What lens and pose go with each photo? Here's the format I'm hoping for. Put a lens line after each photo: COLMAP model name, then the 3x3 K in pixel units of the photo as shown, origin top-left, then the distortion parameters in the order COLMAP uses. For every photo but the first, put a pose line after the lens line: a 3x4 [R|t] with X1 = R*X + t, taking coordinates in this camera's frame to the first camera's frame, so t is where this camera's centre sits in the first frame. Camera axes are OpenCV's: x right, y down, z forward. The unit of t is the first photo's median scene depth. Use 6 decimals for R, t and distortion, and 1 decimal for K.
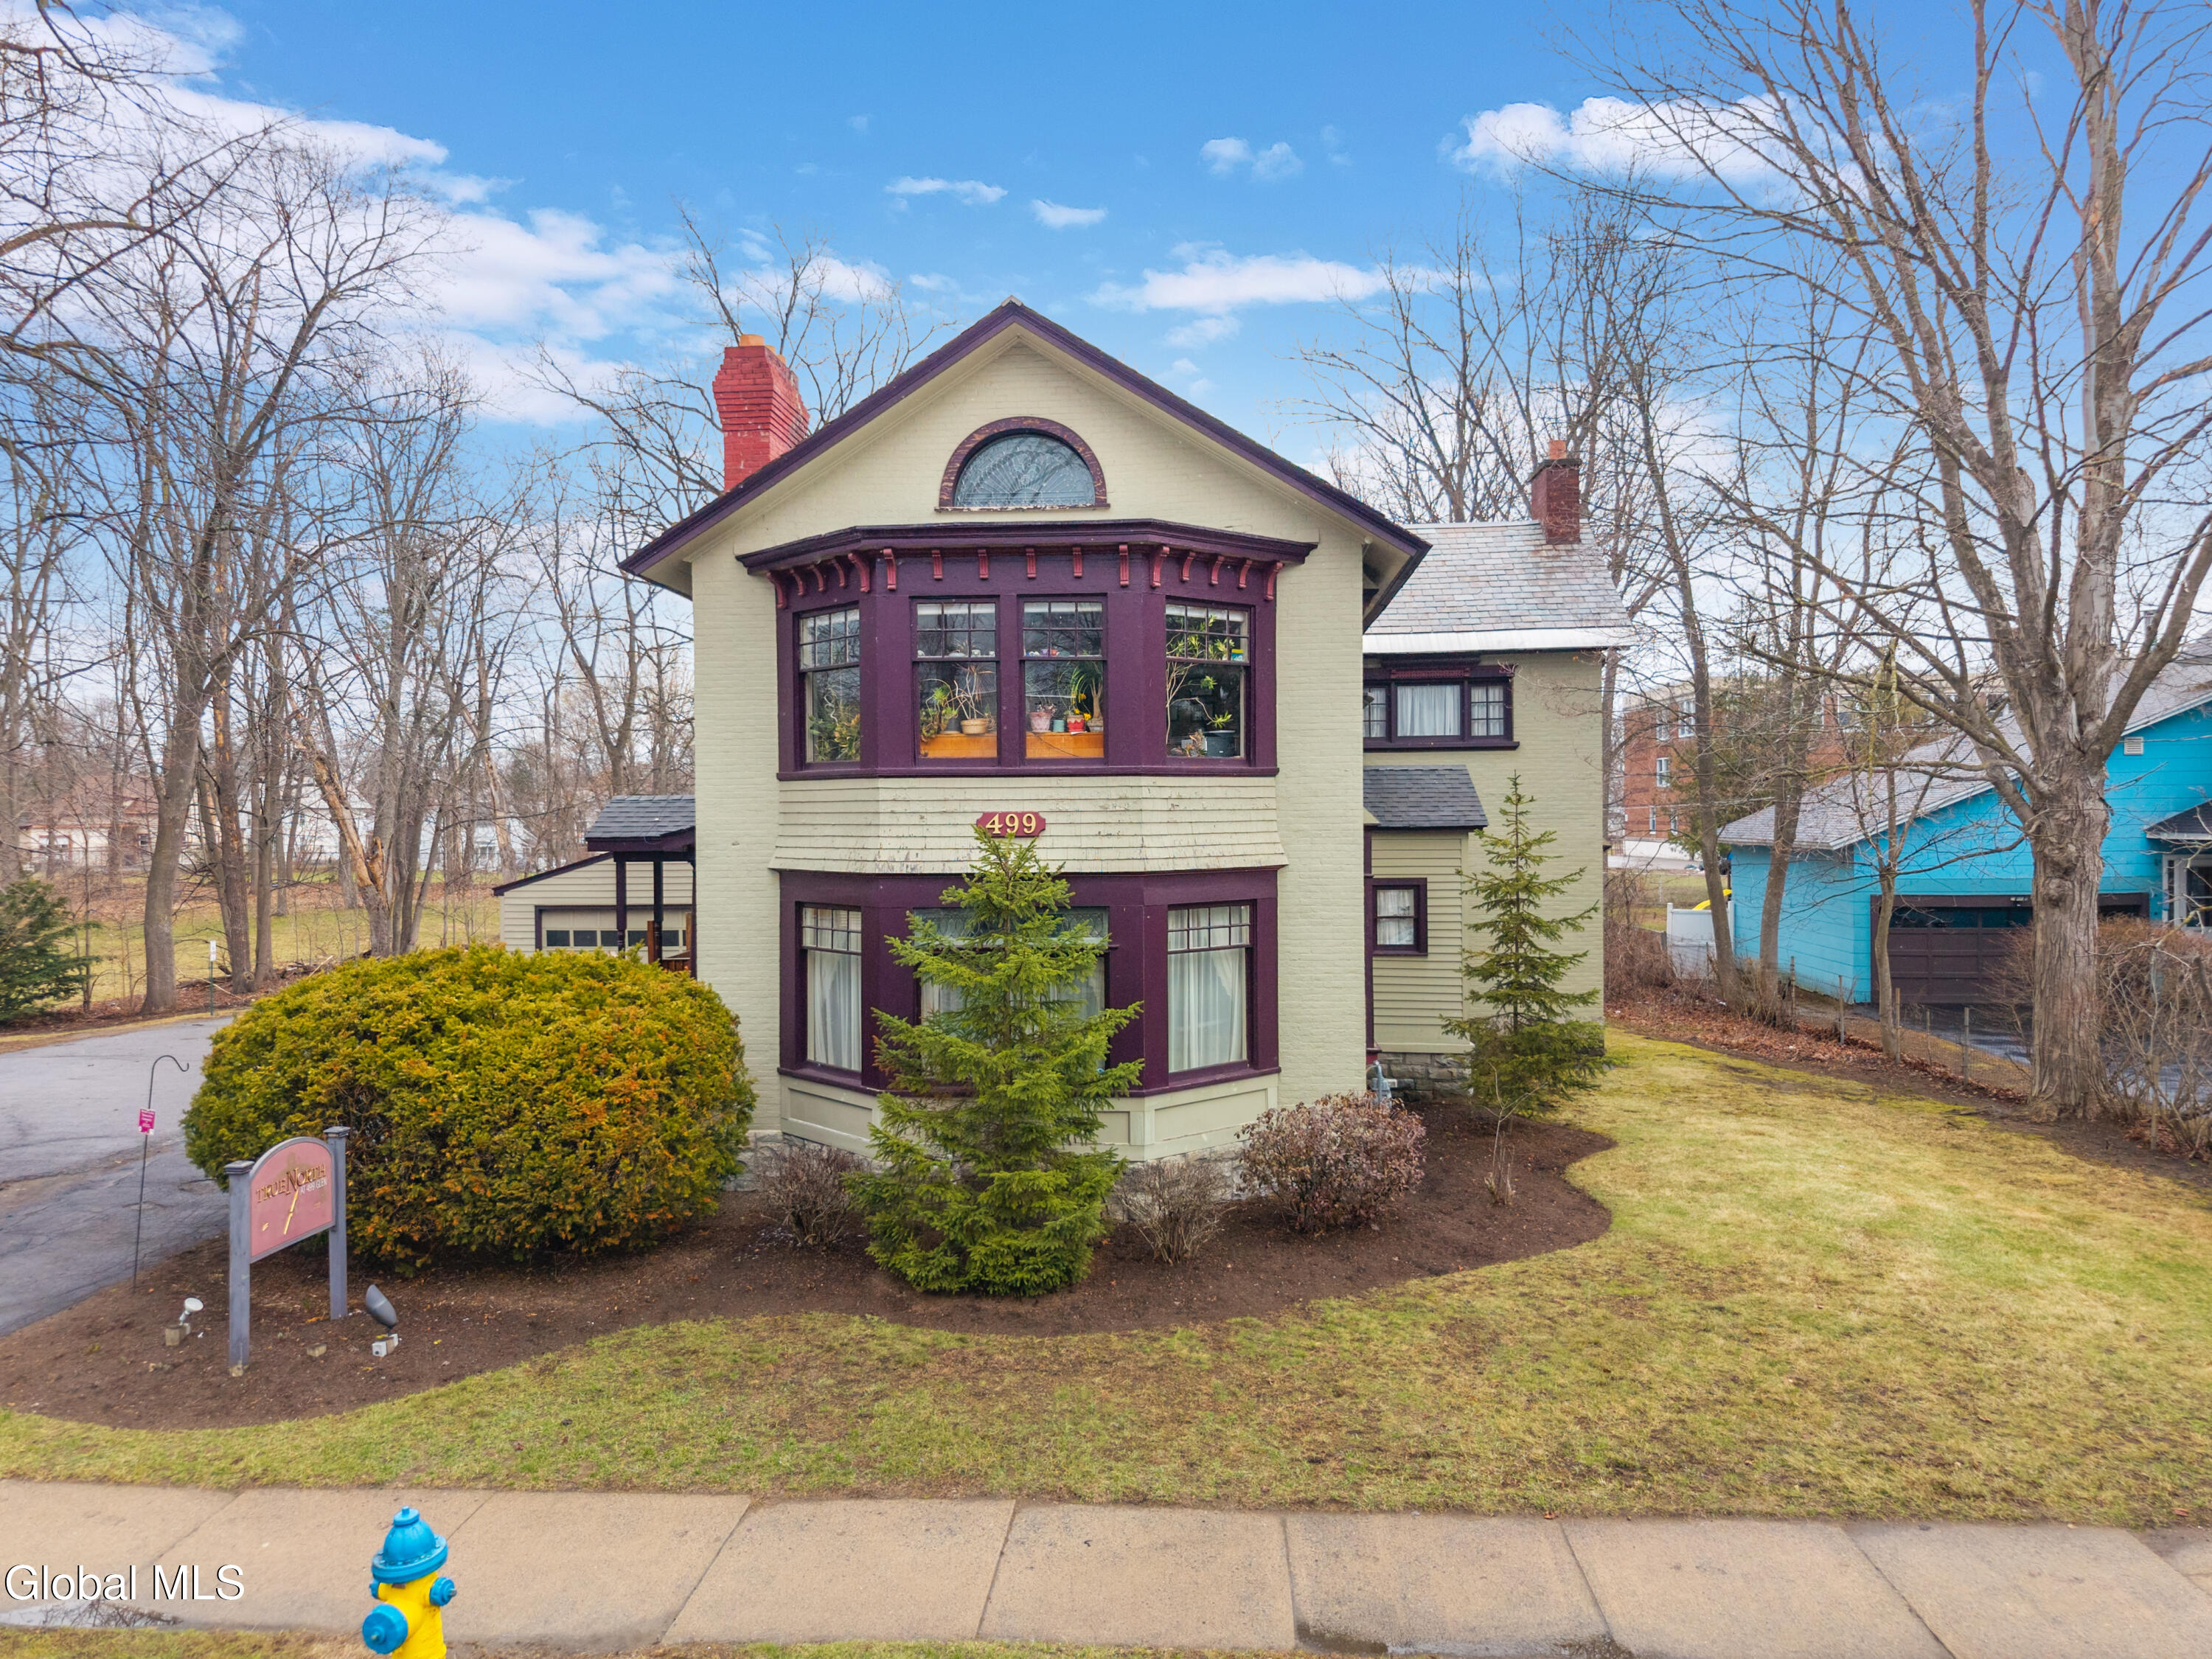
lens RADIAL K [[1538.6, 0, 1103.7], [0, 1538.6, 791.4], [0, 0, 1]] dist [-0.000675, 0.000047]
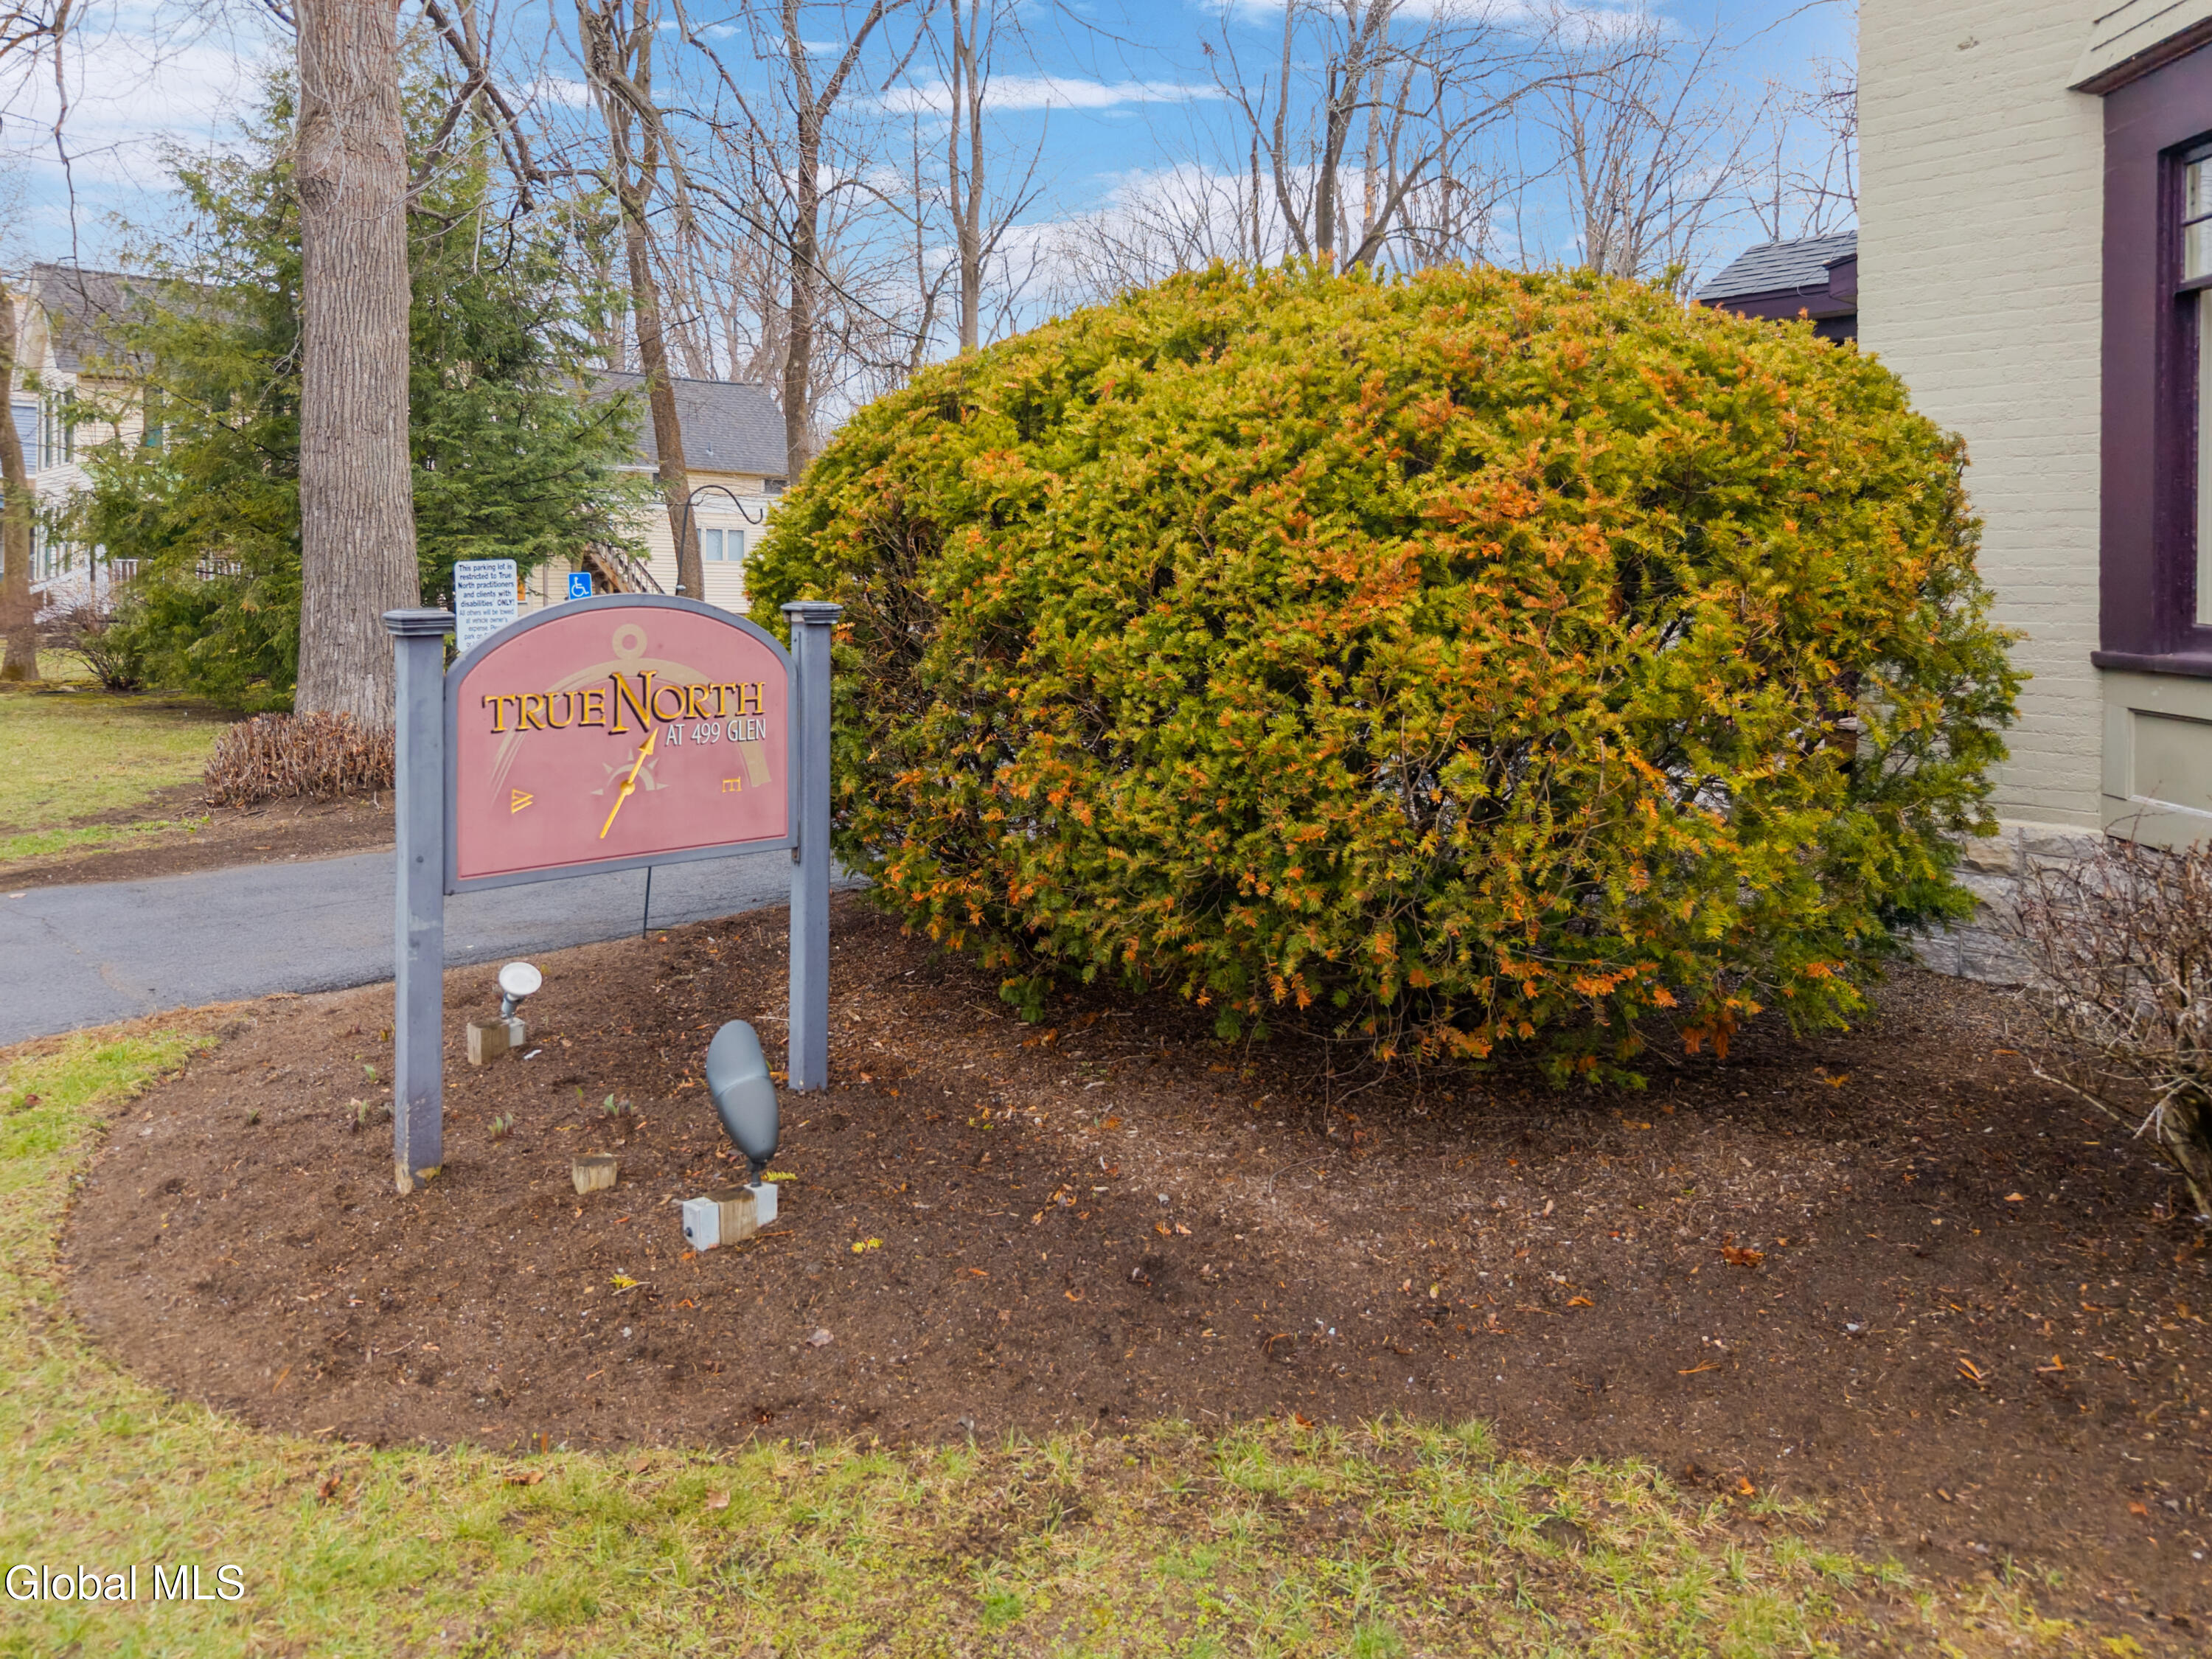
lens RADIAL K [[1533.1, 0, 1104.7], [0, 1533.1, 574.9], [0, 0, 1]] dist [0.006191, 0.000505]
pose [[0.723265, 0.012768, -0.690452, -0.171007], [-0.000511, 0.999839, 0.017954, 0.202153], [0.690570, -0.012633, 0.723155, 0.759714]]
